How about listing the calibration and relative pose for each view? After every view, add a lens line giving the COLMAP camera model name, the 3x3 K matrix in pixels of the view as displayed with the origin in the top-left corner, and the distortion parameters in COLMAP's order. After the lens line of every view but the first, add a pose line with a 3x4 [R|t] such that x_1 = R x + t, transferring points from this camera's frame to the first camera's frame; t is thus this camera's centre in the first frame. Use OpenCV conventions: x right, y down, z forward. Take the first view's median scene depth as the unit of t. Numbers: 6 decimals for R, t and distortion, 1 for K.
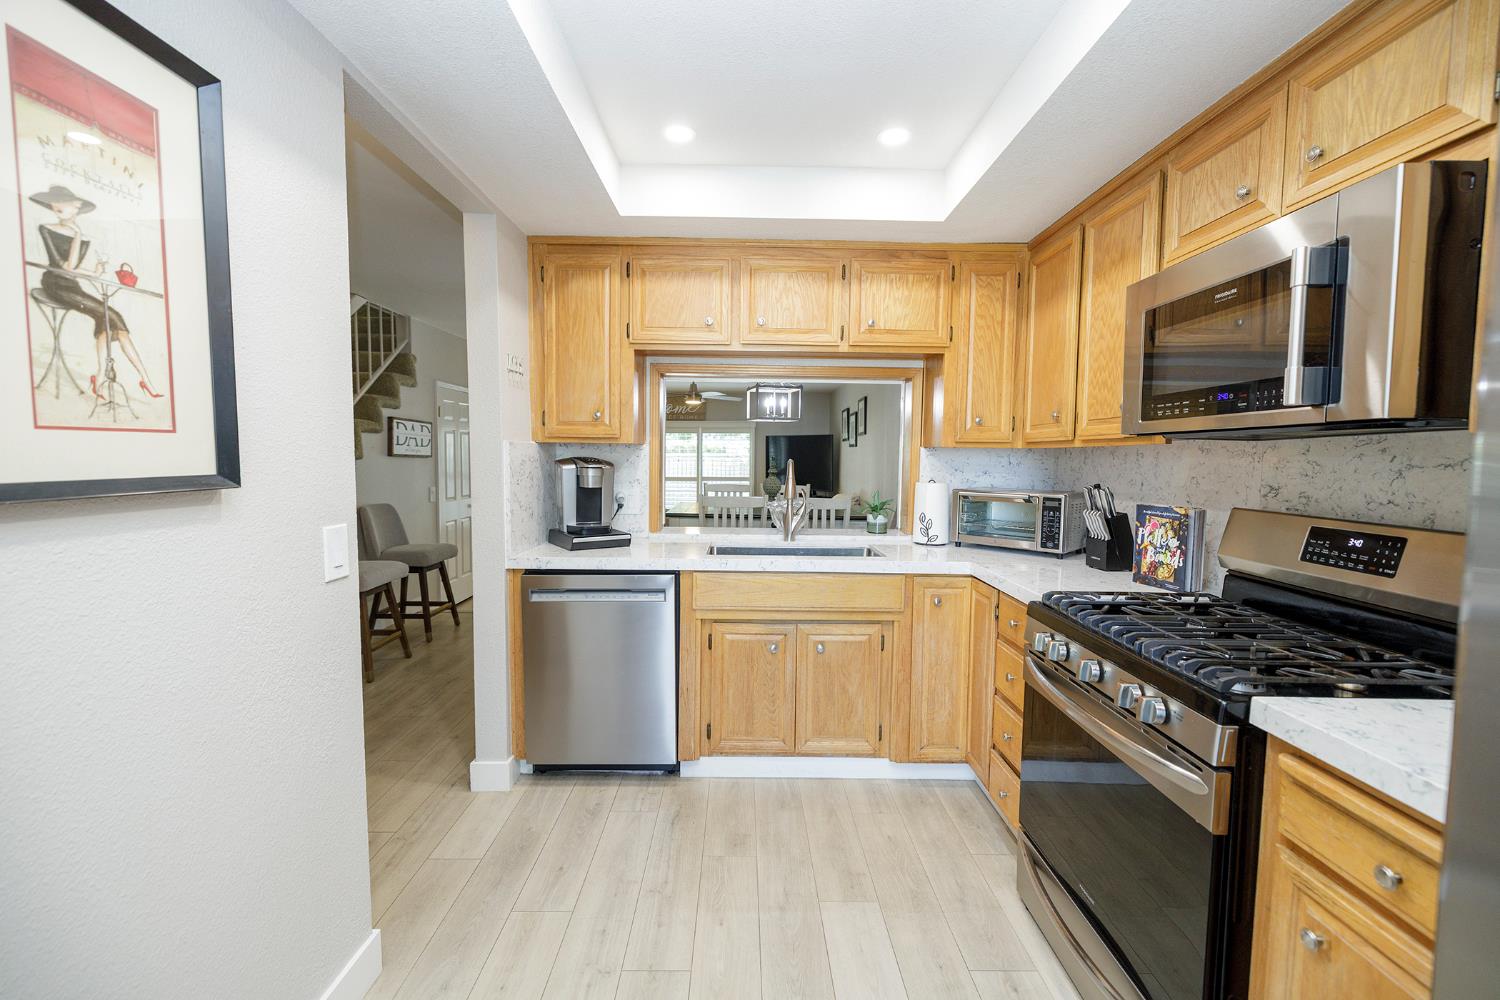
lens RADIAL K [[631.9, 0, 742.5], [0, 631.9, 492.1], [0, 0, 1]] dist [0.003729, 0.000063]
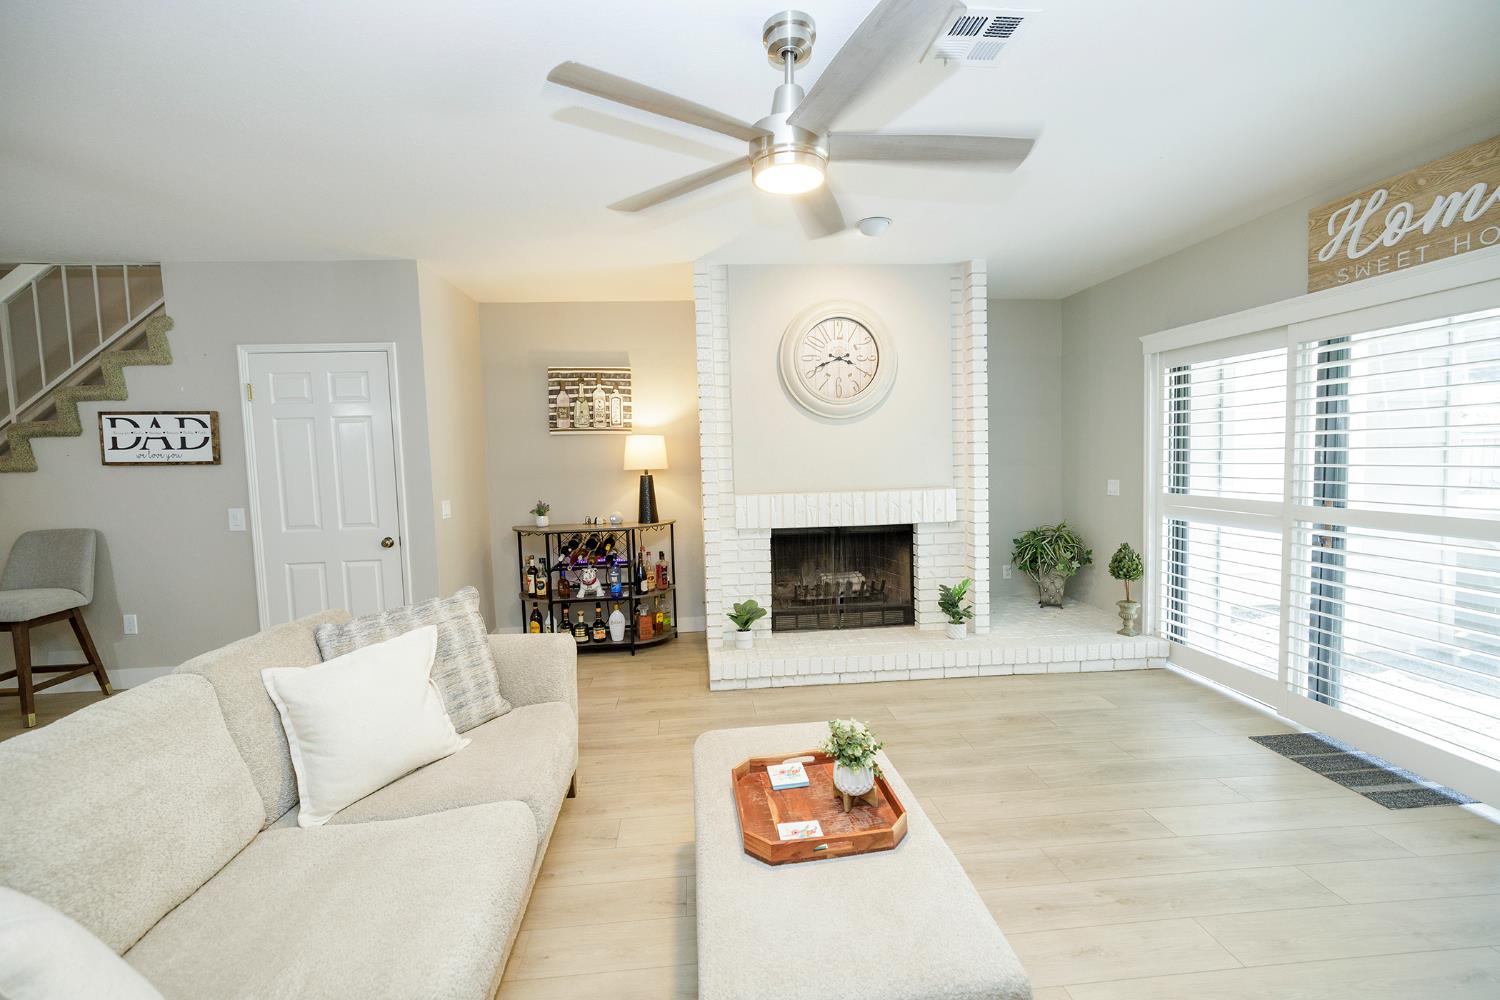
lens RADIAL K [[631.9, 0, 742.5], [0, 631.9, 492.1], [0, 0, 1]] dist [0.003729, 0.000063]
pose [[0.087719, 0.048068, -0.994985, 0.236275], [-0.029161, 0.998531, 0.045669, -0.077110], [0.995718, 0.025008, 0.088992, 1.595432]]
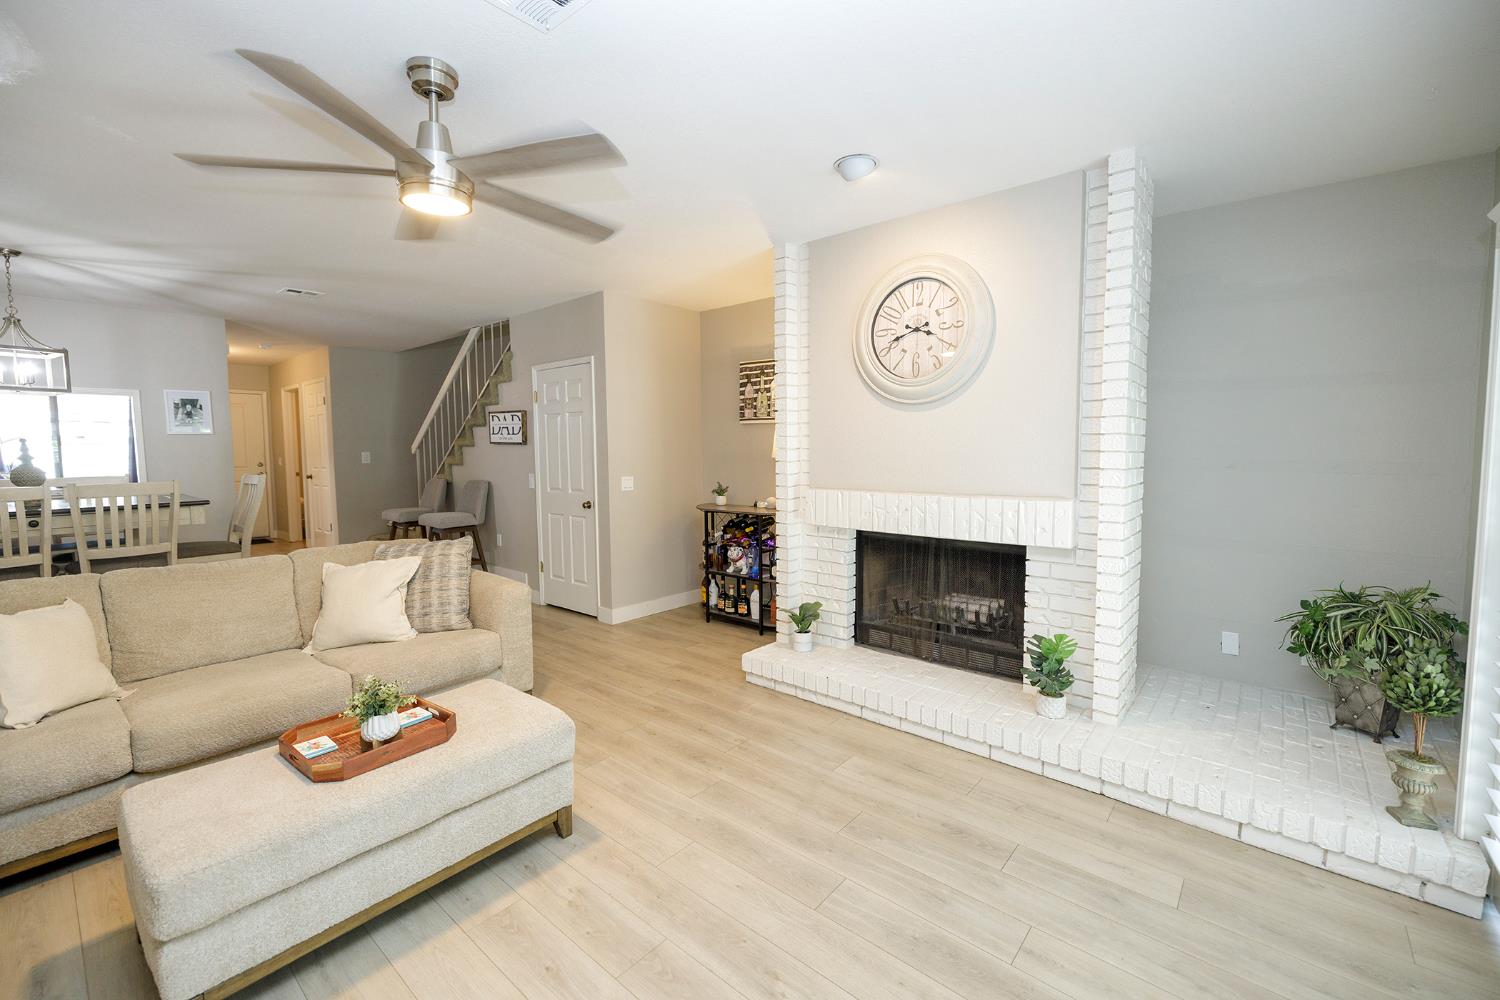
lens RADIAL K [[631.9, 0, 742.5], [0, 631.9, 492.1], [0, 0, 1]] dist [0.003729, 0.000063]
pose [[-0.653515, 0.047915, -0.755396, 0.060972], [-0.044031, 0.993898, 0.101136, -0.104239], [0.755632, 0.099355, -0.647417, 2.078230]]
